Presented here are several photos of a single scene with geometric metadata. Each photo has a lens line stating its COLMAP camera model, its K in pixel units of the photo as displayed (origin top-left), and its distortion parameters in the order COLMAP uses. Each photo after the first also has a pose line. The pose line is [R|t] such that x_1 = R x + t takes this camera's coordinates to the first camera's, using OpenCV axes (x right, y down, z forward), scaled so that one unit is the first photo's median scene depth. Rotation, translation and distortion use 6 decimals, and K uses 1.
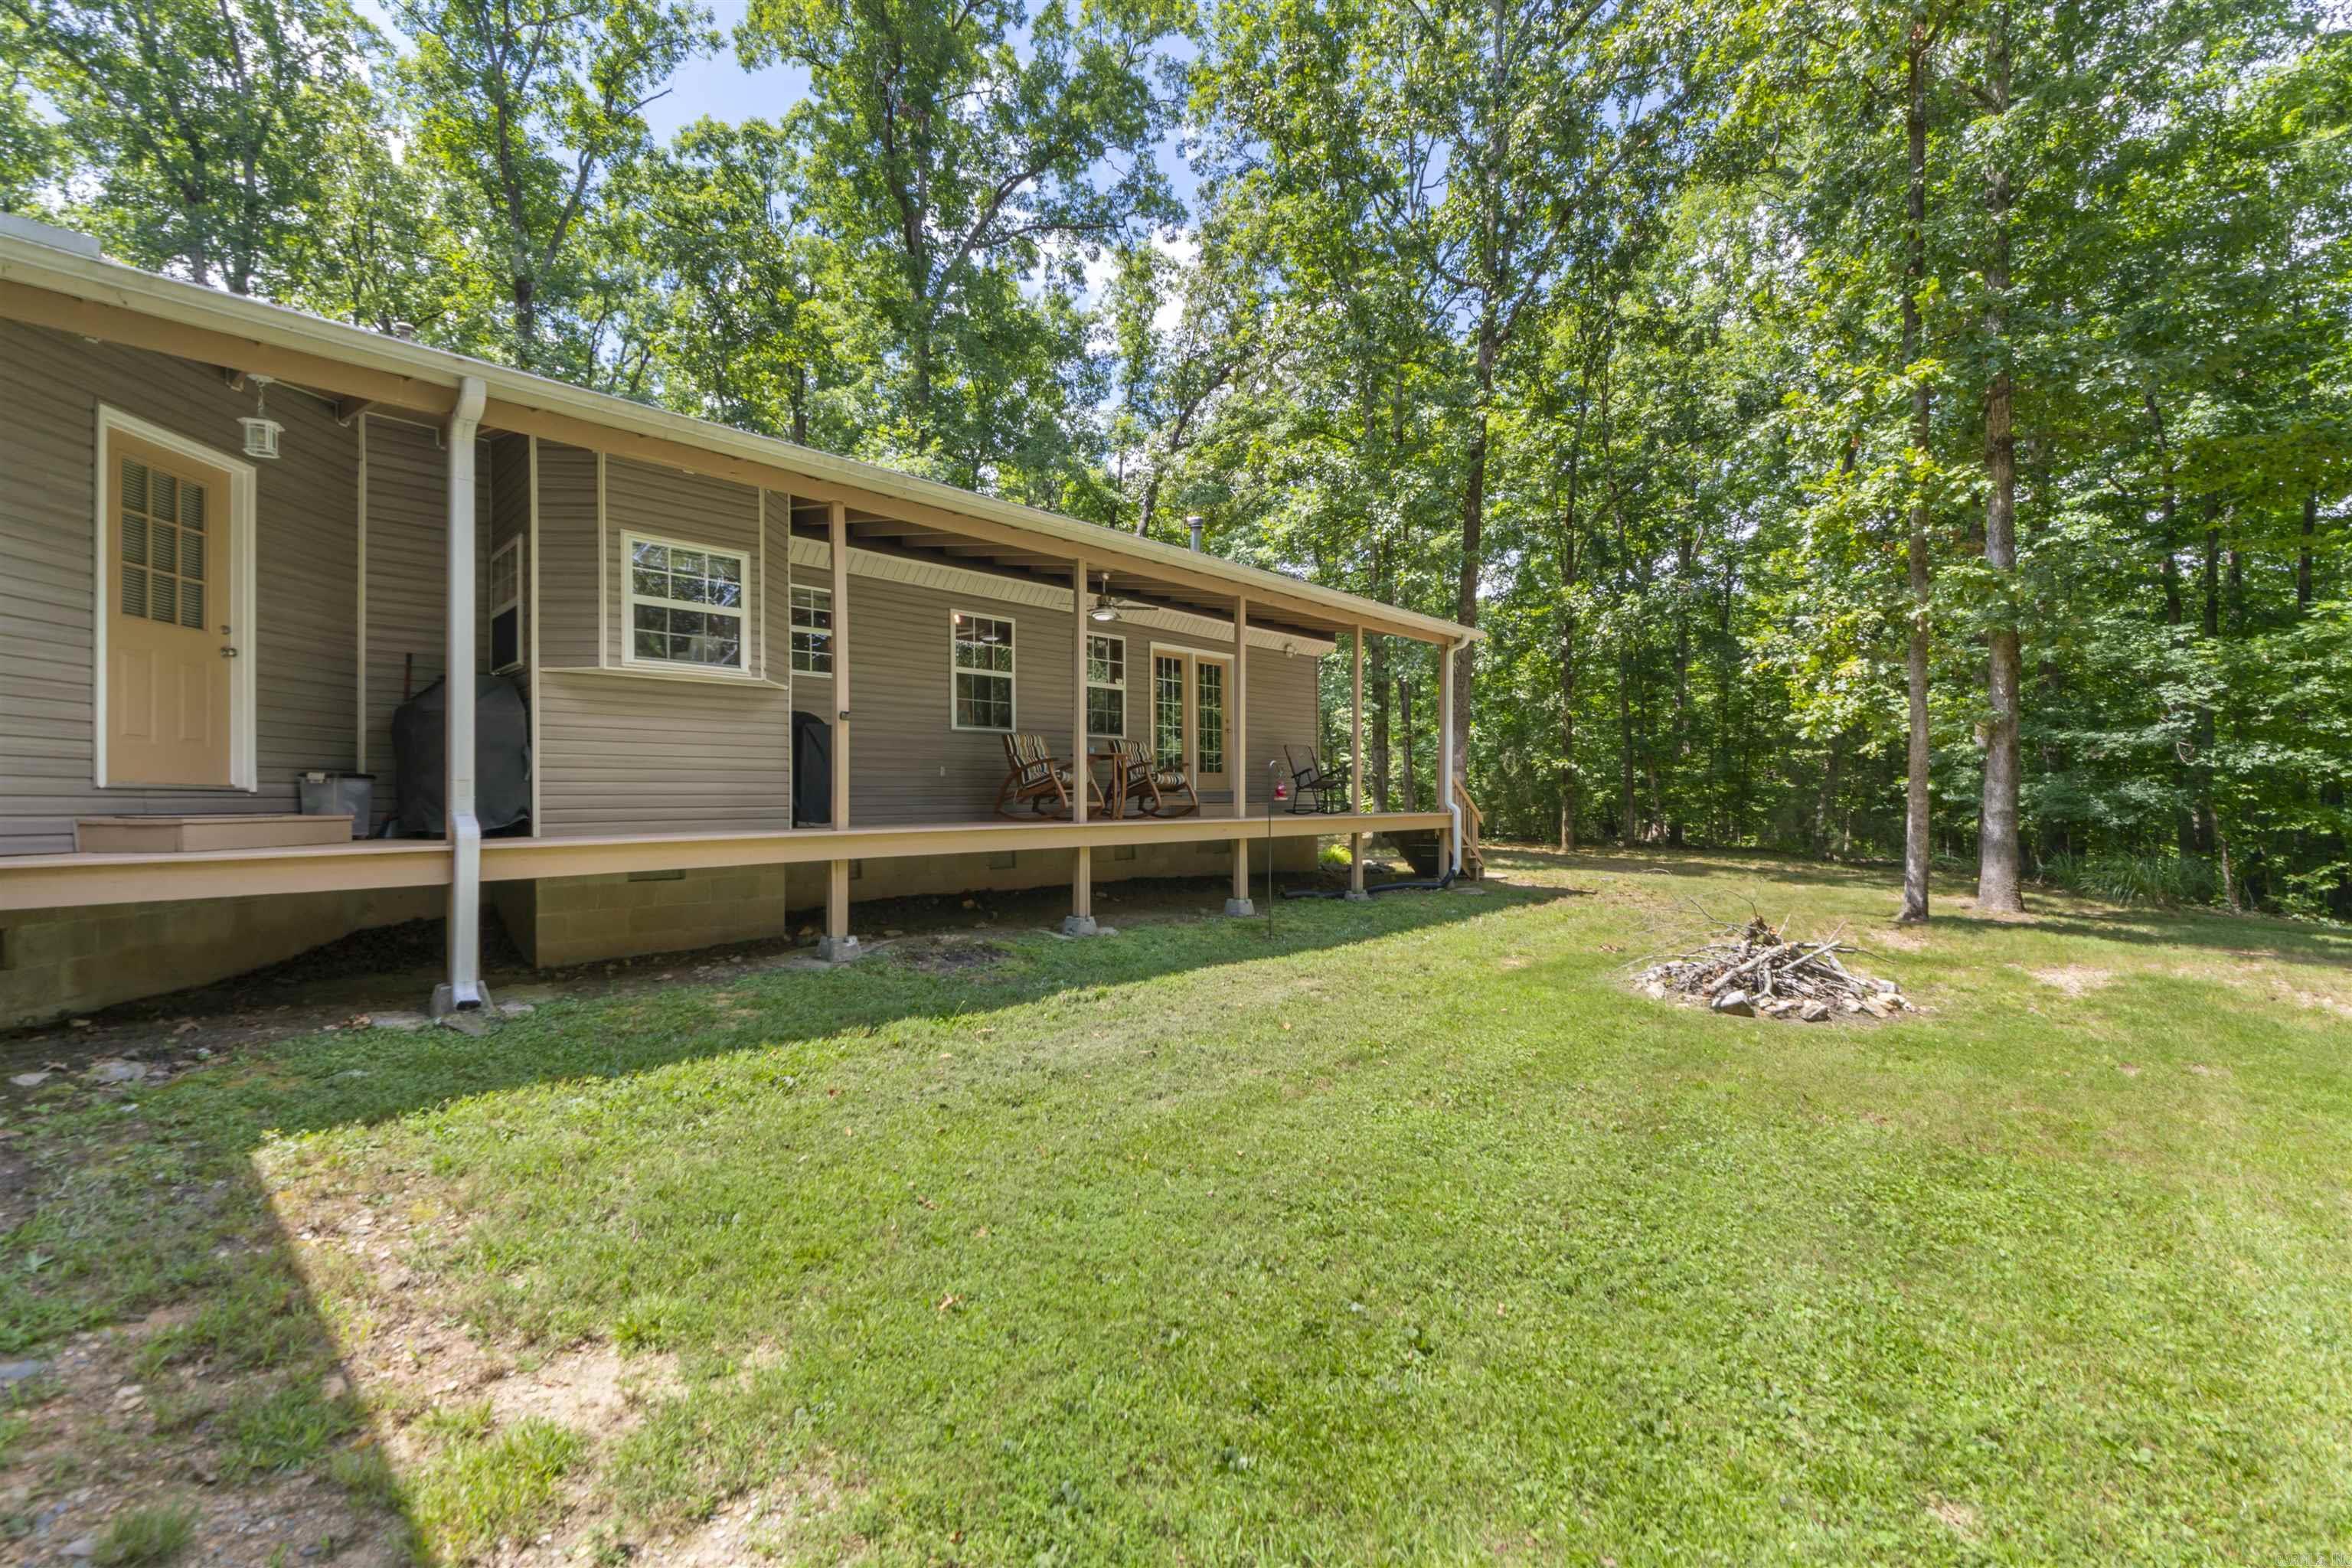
lens RADIAL K [[993.5, 0, 1163.9], [0, 993.5, 790.5], [0, 0, 1]] dist [0.004366, 0.000466]
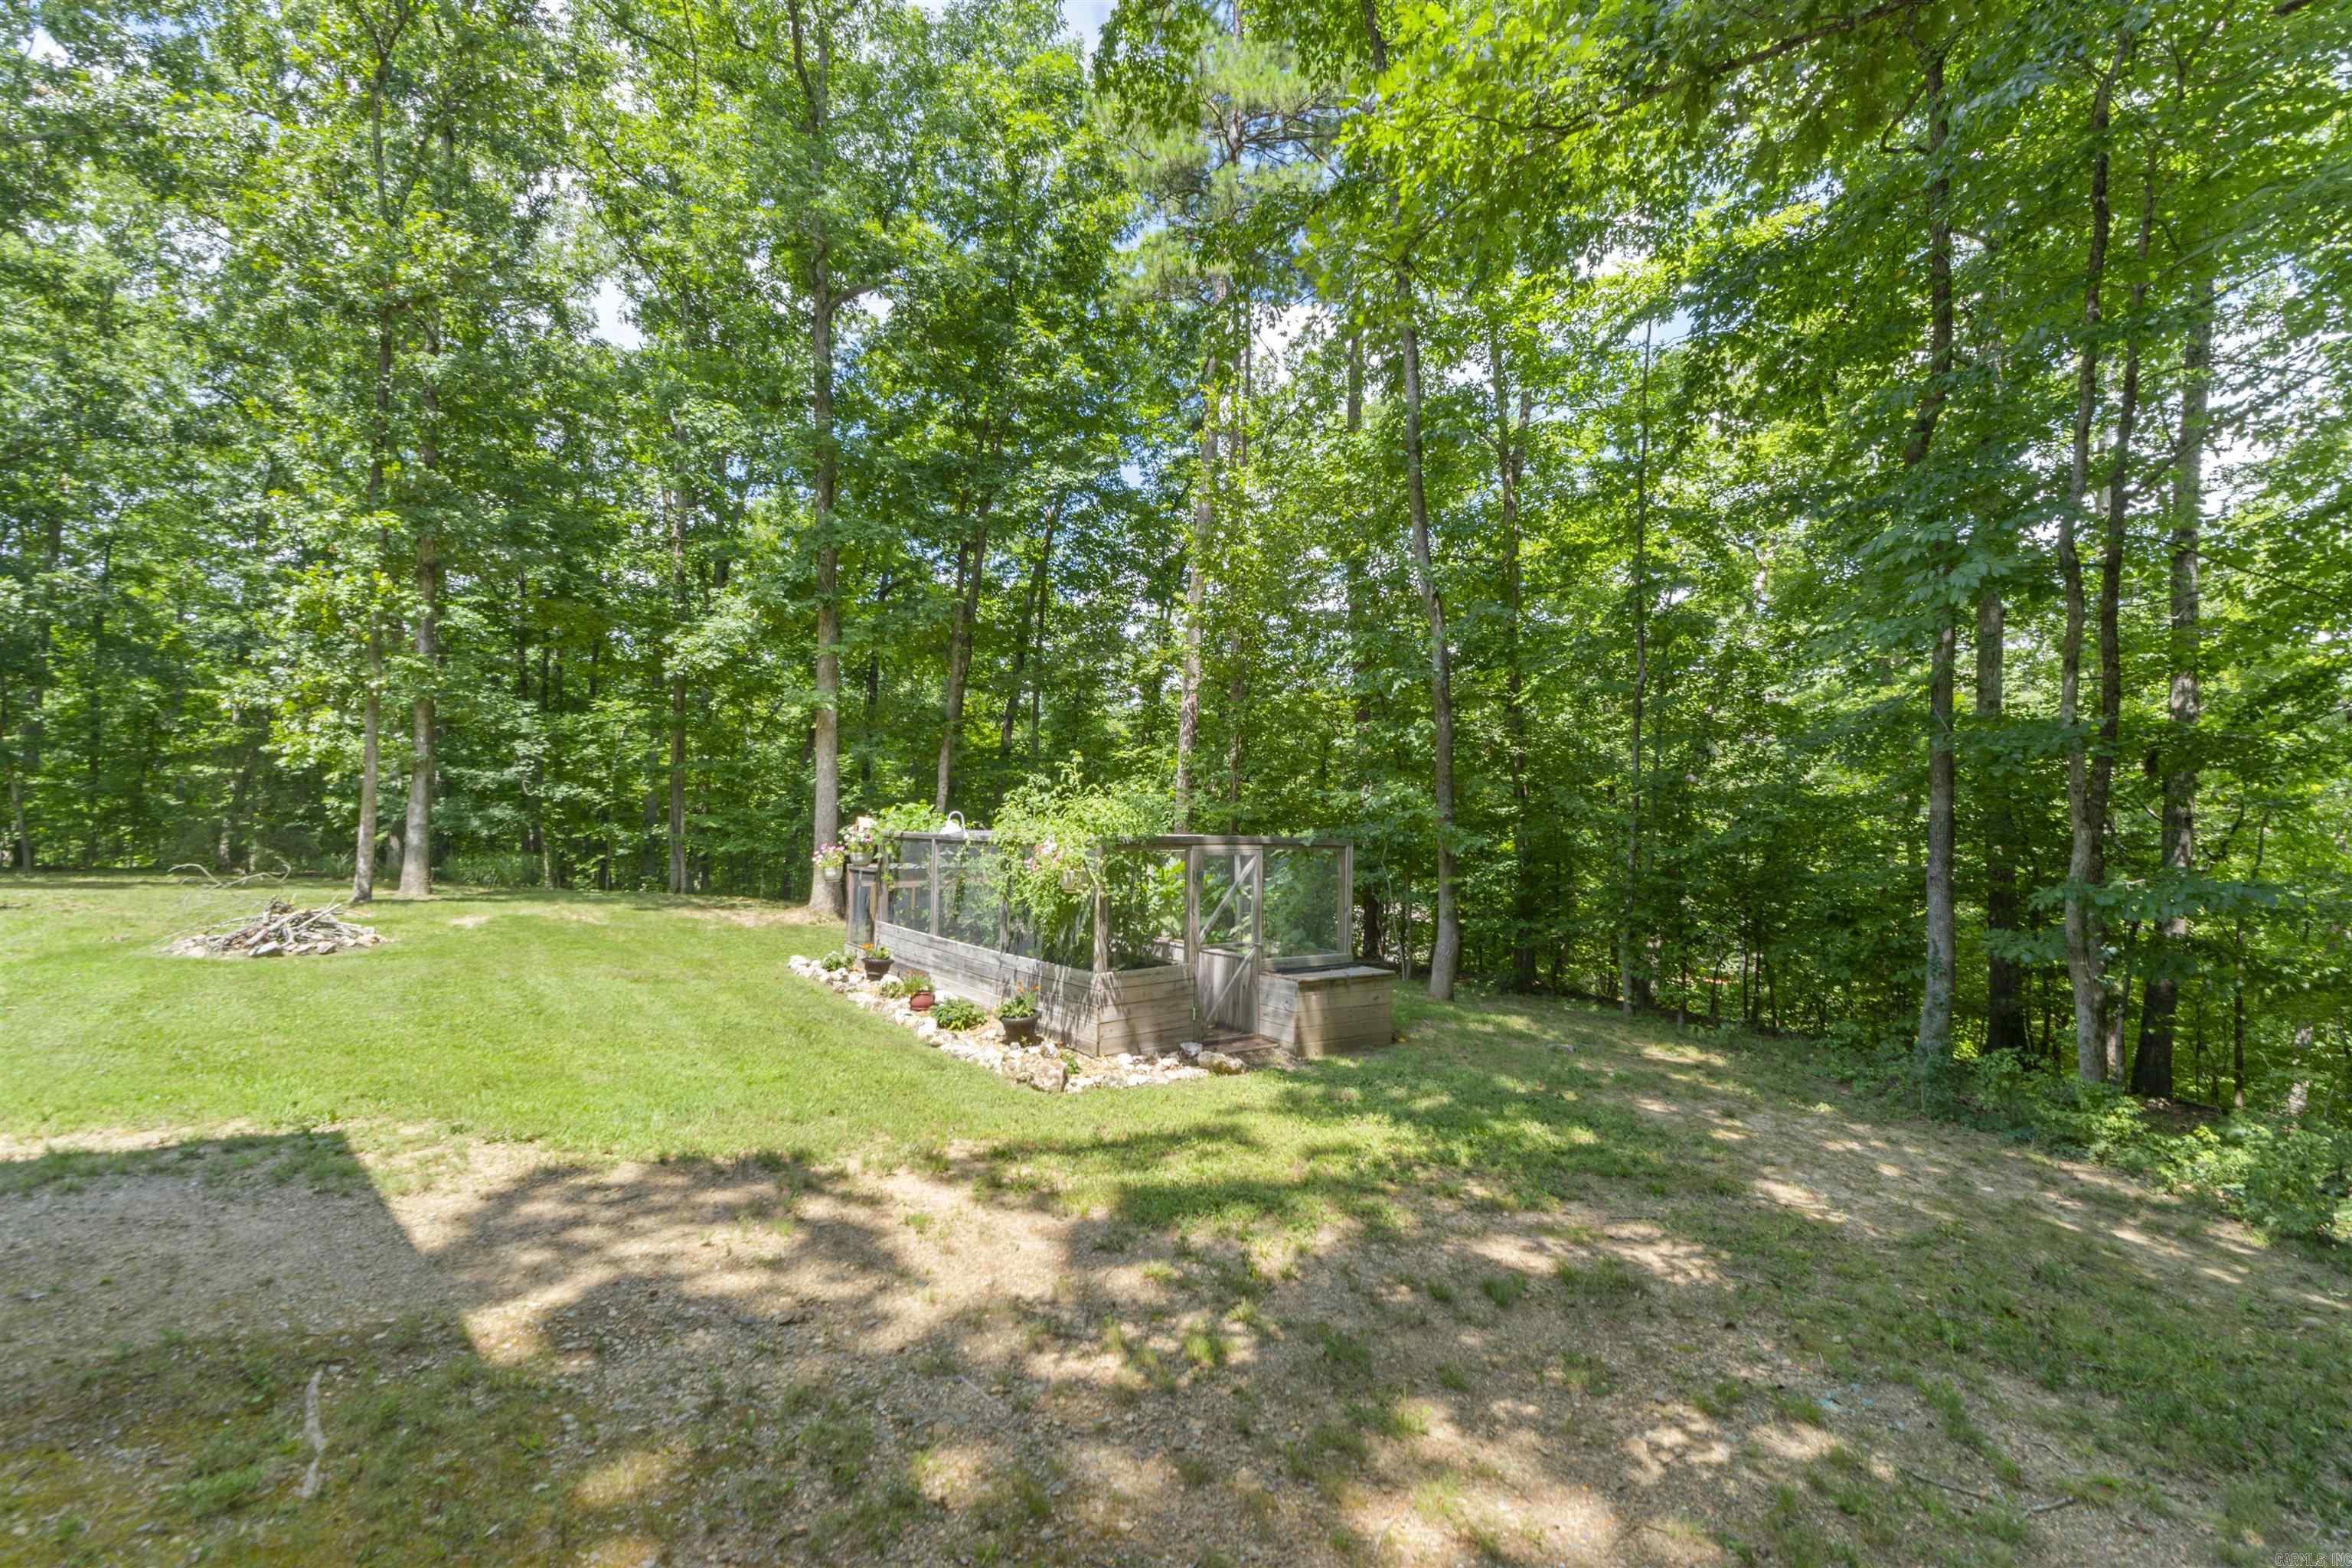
lens RADIAL K [[993.5, 0, 1163.9], [0, 993.5, 790.5], [0, 0, 1]] dist [0.004366, 0.000466]
pose [[0.202391, 0.033191, 0.978742, -0.376024], [-0.011318, 0.999438, -0.031553, 0.006298], [-0.979239, -0.004692, 0.202653, -0.364740]]
